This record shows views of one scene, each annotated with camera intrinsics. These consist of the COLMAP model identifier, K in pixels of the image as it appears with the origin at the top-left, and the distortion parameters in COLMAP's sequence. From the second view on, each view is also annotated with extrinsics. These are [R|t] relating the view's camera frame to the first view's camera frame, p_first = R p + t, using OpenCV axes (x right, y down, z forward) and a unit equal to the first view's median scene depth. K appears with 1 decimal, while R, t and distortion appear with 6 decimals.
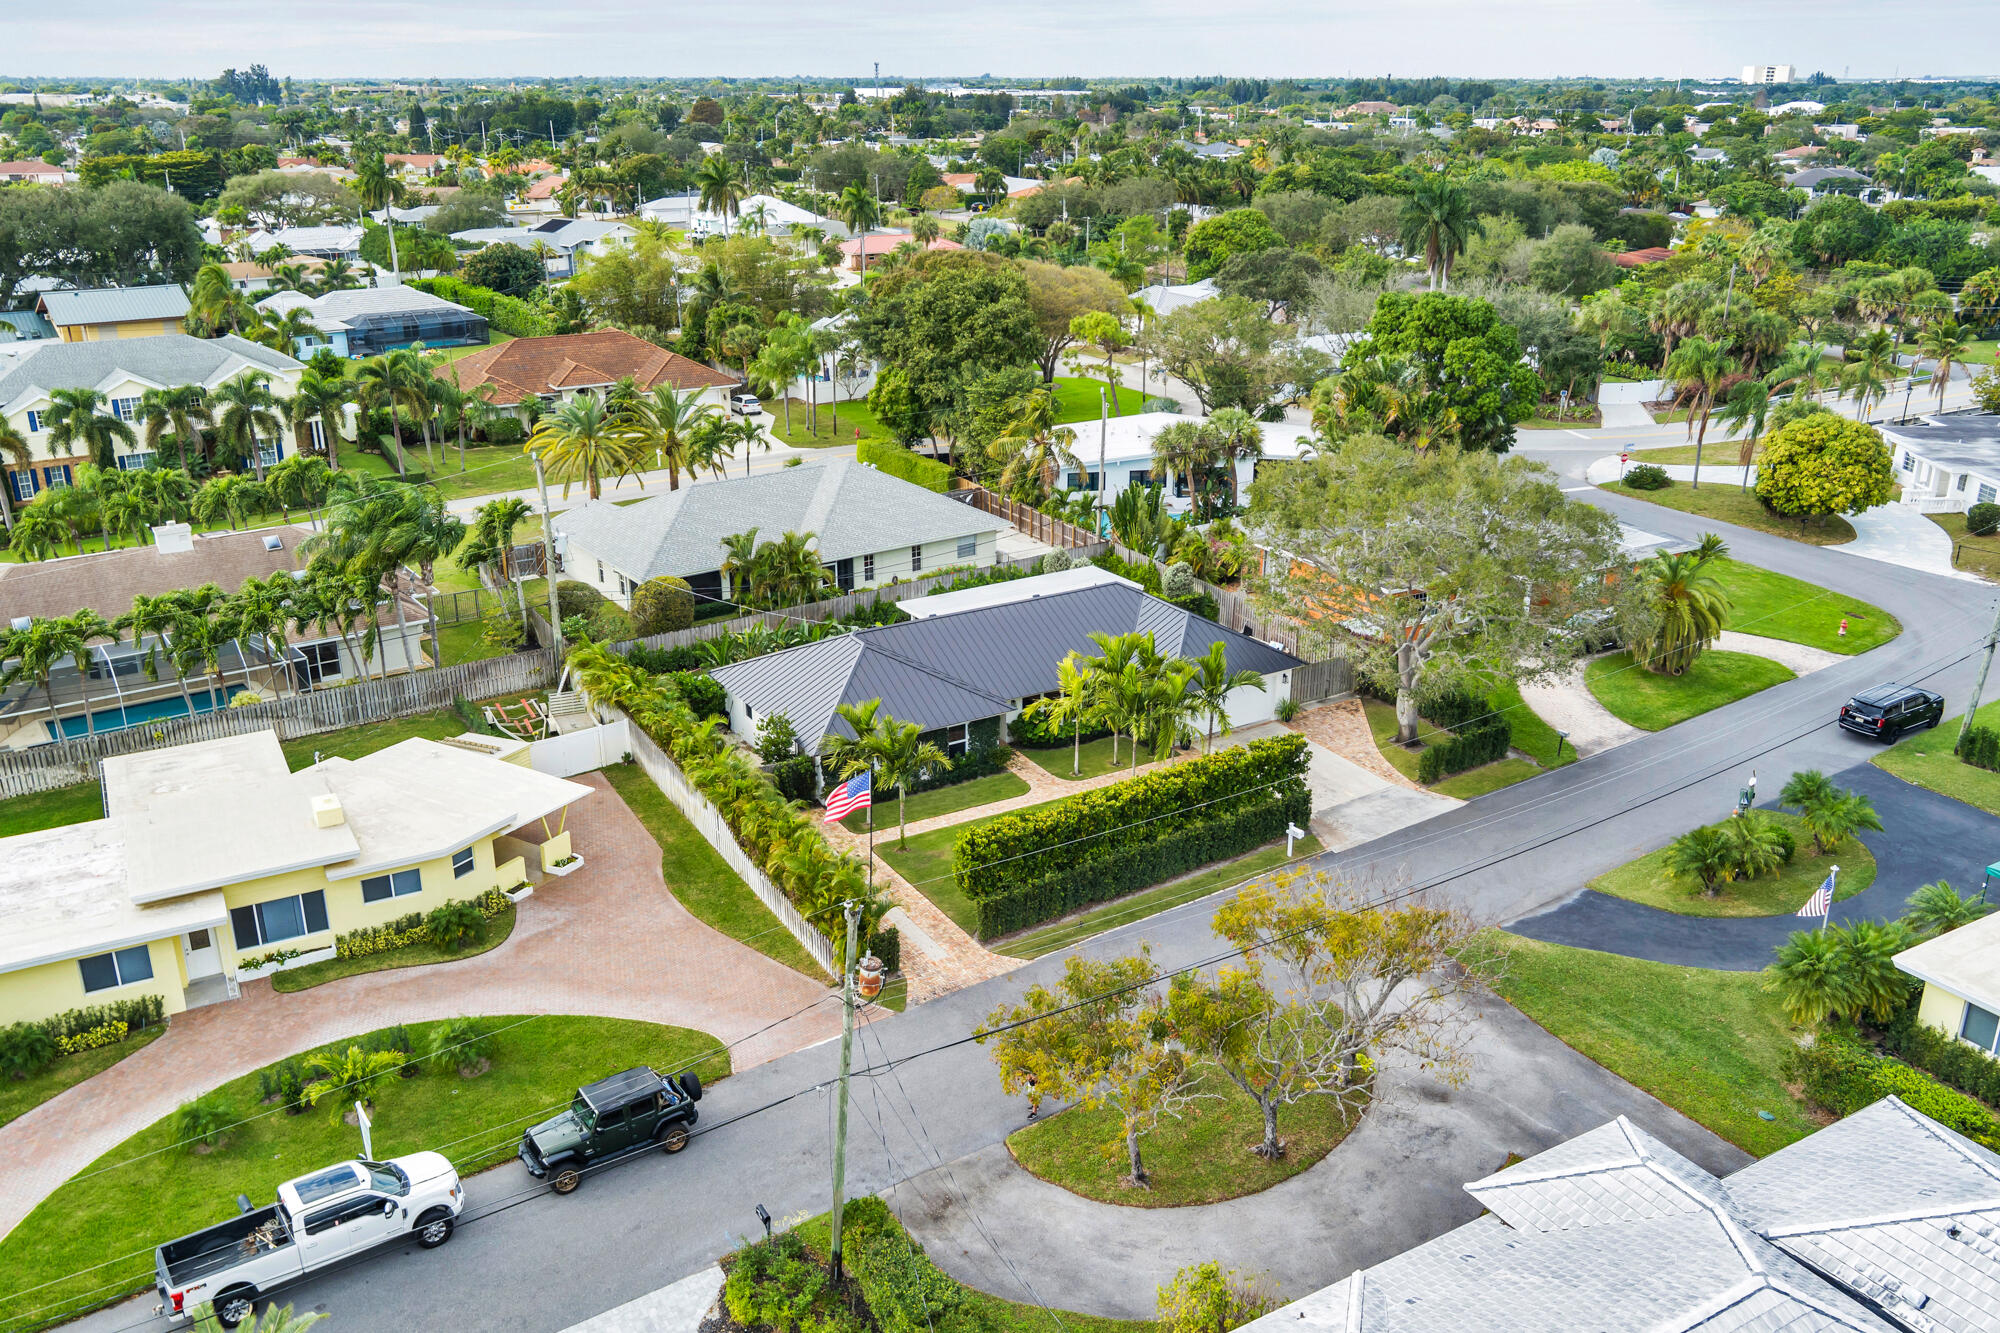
lens RADIAL K [[1581.5, 0, 1000.0], [0, 1581.5, 666.5], [0, 0, 1]] dist [-0.010368, 0.001954]
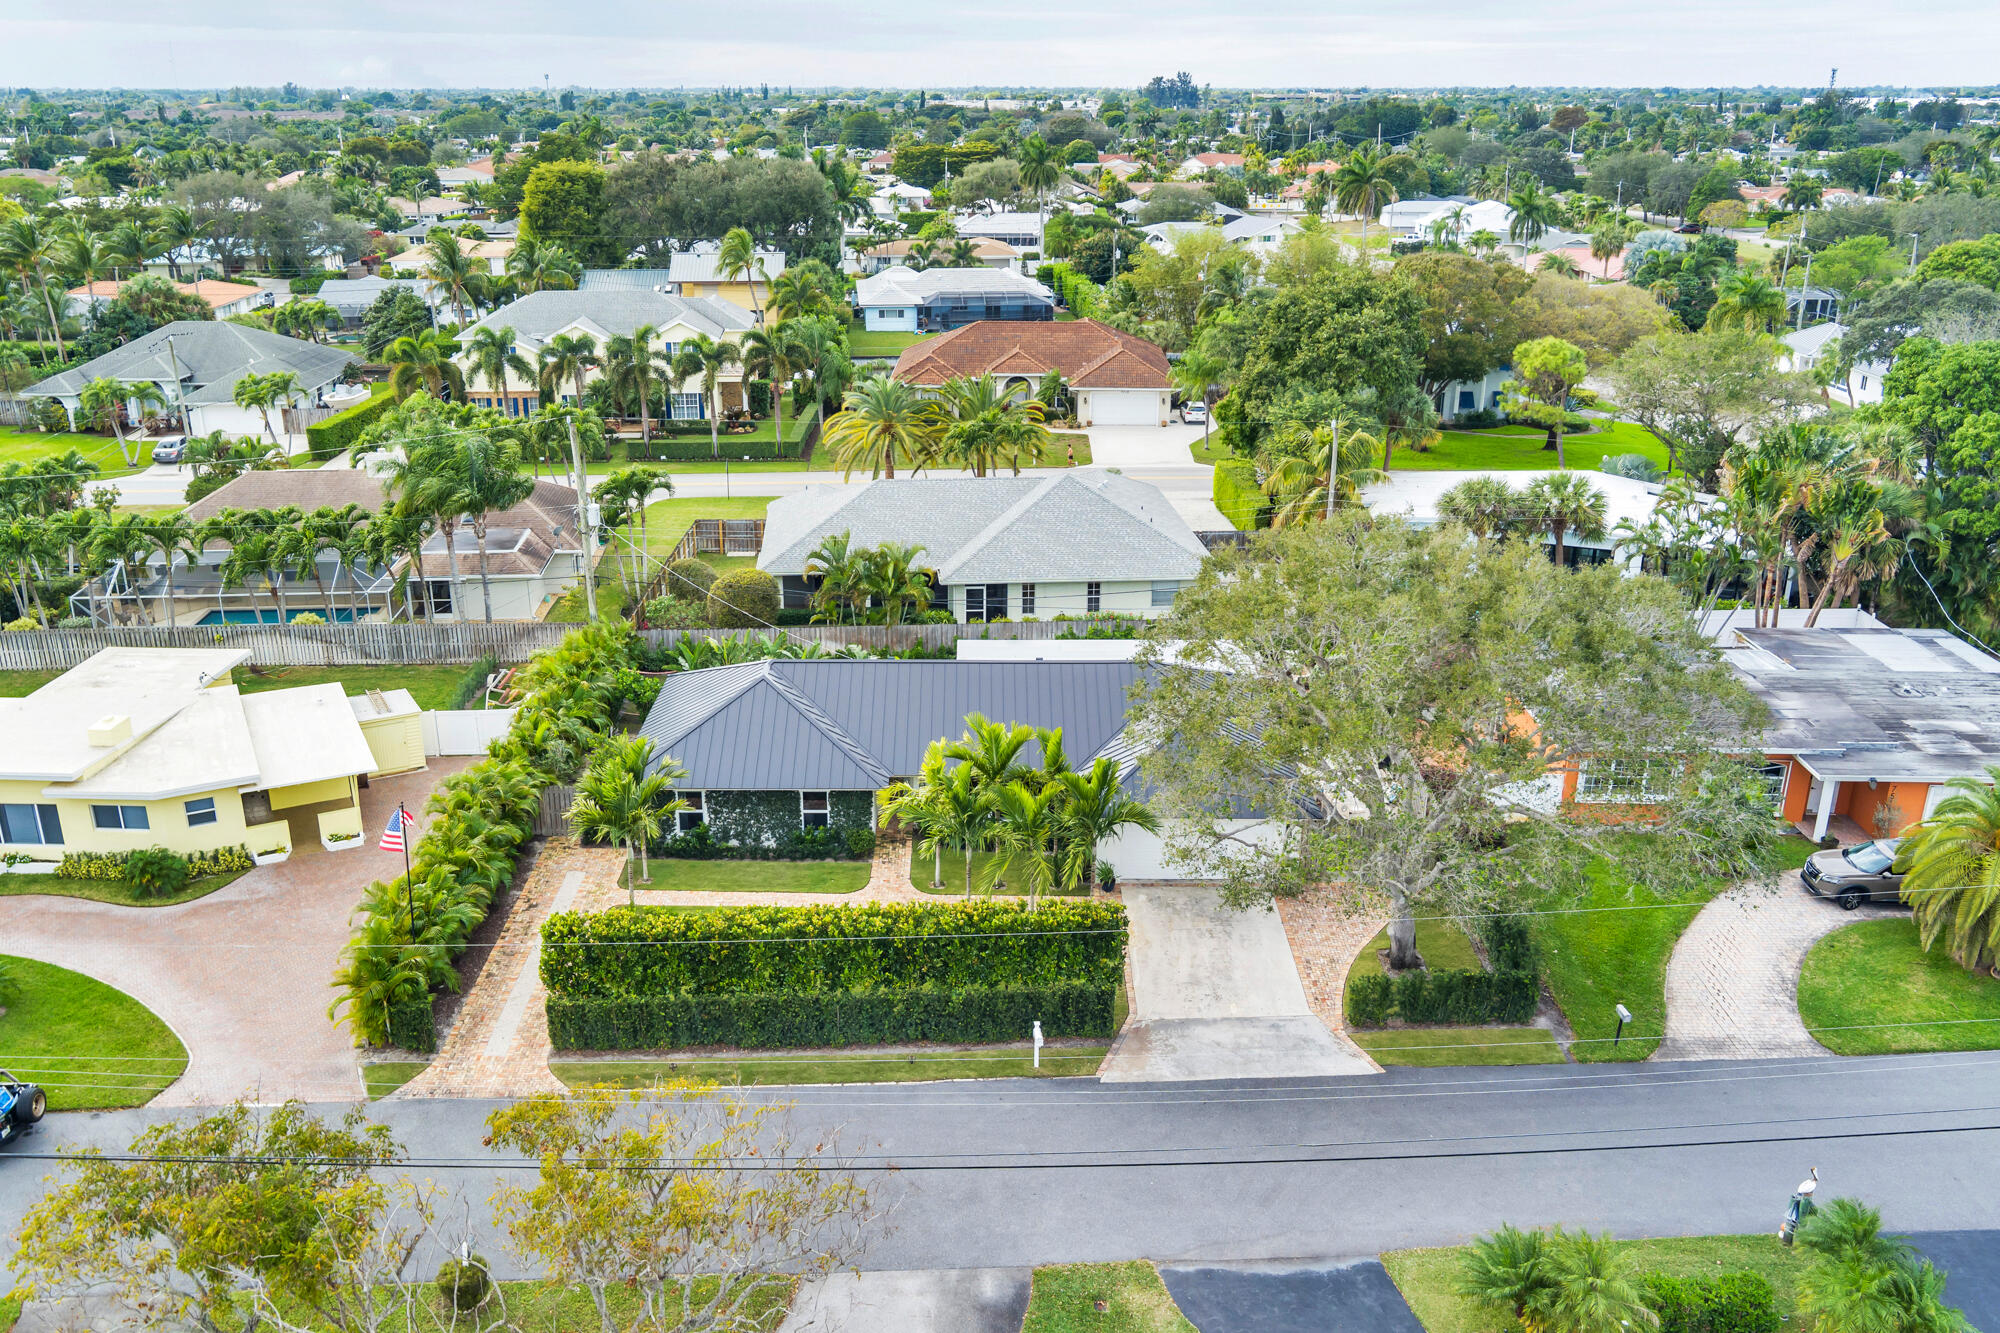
lens RADIAL K [[1581.5, 0, 1000.0], [0, 1581.5, 666.5], [0, 0, 1]] dist [-0.010368, 0.001954]
pose [[0.847747, 0.179708, -0.499029, 0.406954], [-0.183150, 0.982163, 0.042559, -0.071298], [0.497776, 0.055318, 0.865539, 0.292122]]
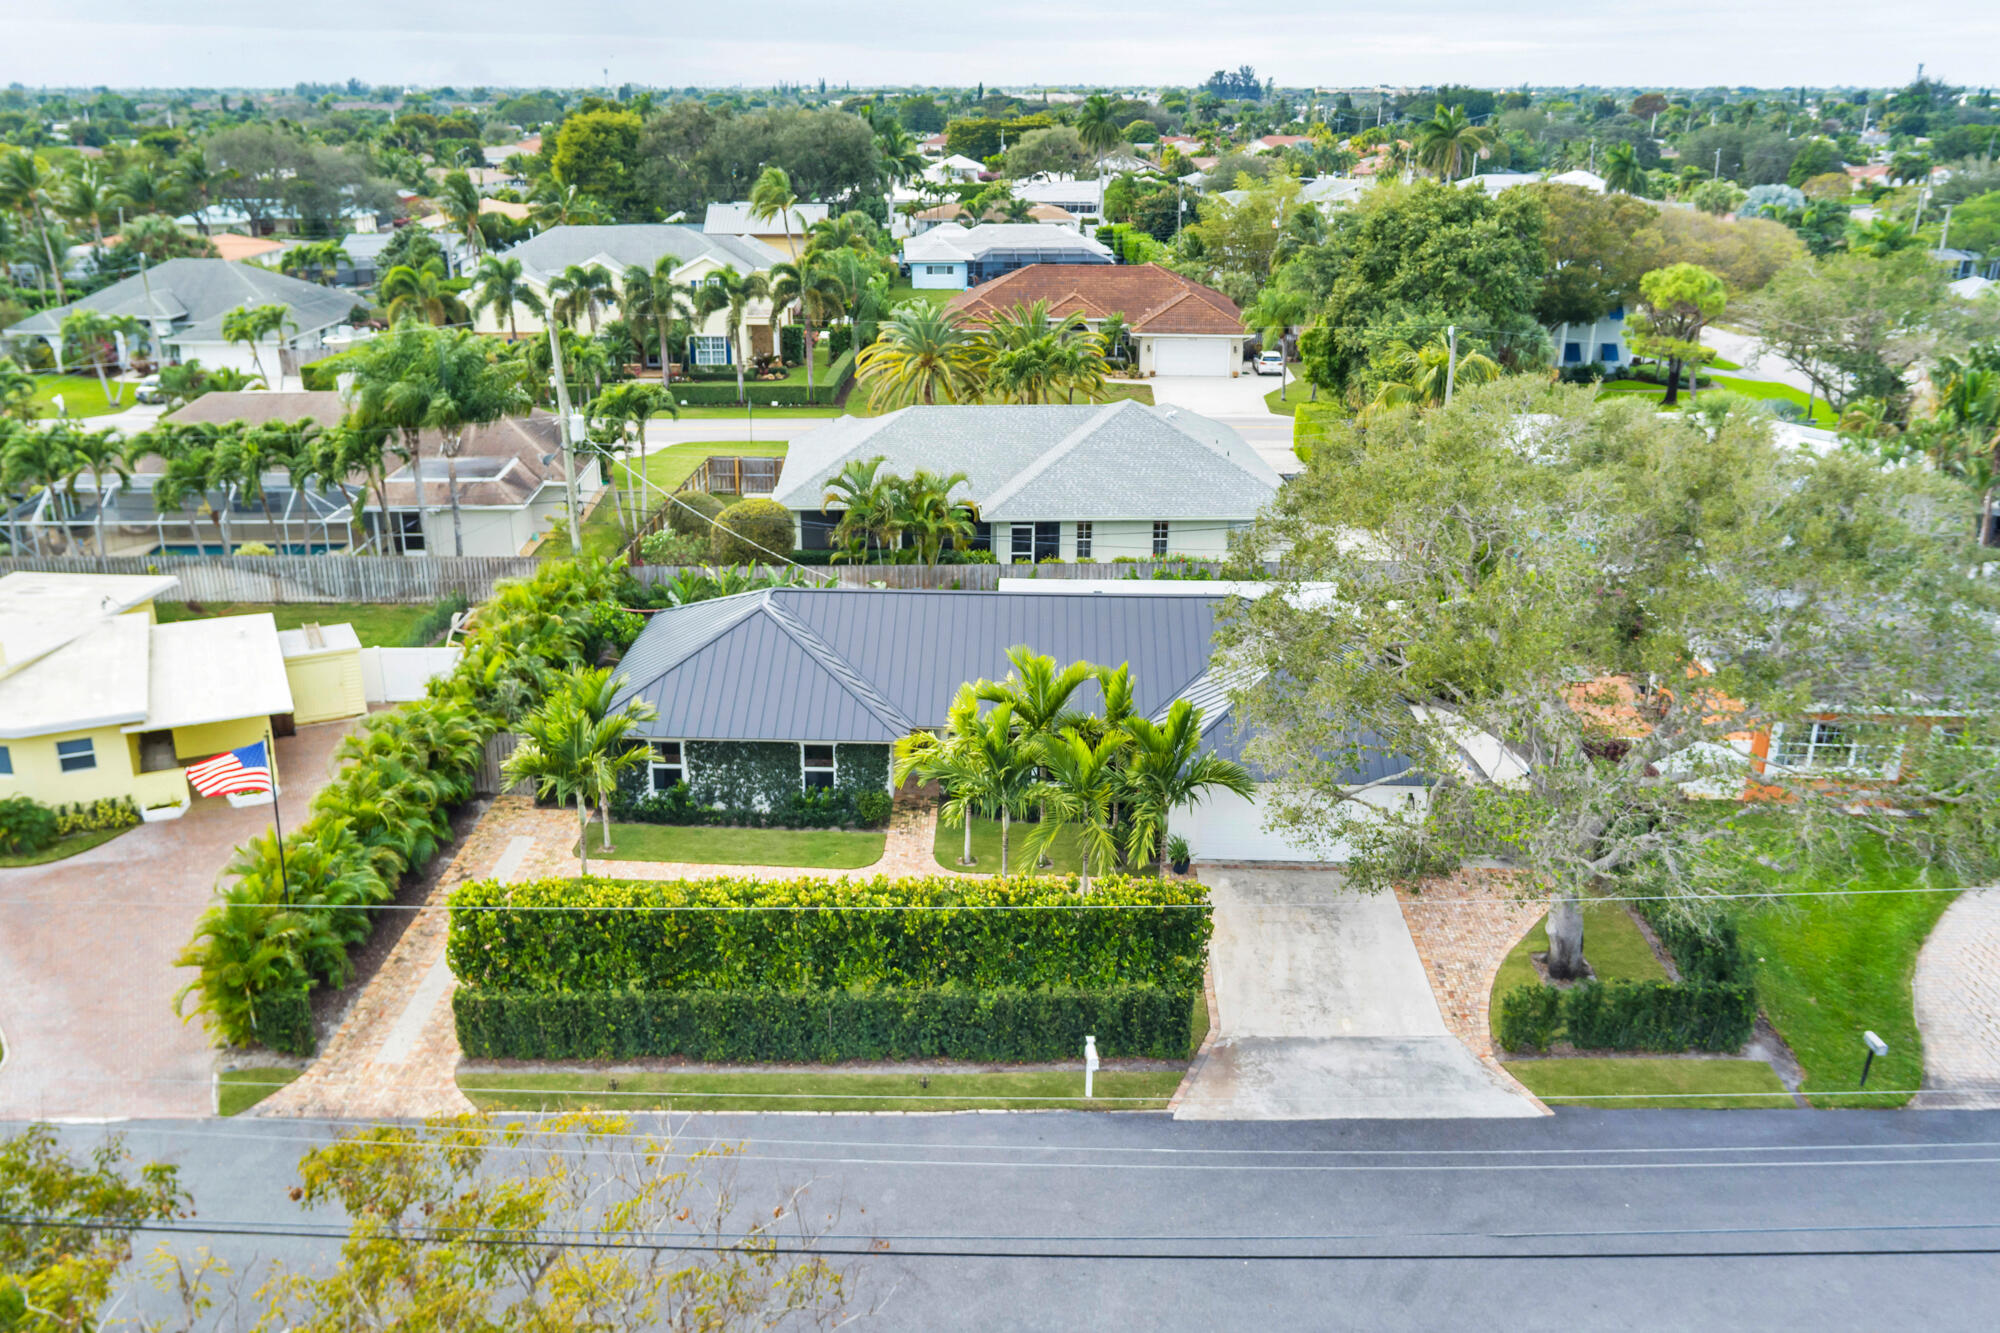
lens RADIAL K [[1584.1, 0, 989.4], [0, 1584.1, 682.3], [0, 0, 1]] dist [-0.031414, 0.033786]
pose [[0.825092, 0.196608, -0.529687, 0.341853], [-0.196577, 0.978824, 0.057109, -0.036672], [0.529698, 0.057004, 0.846268, 0.417117]]
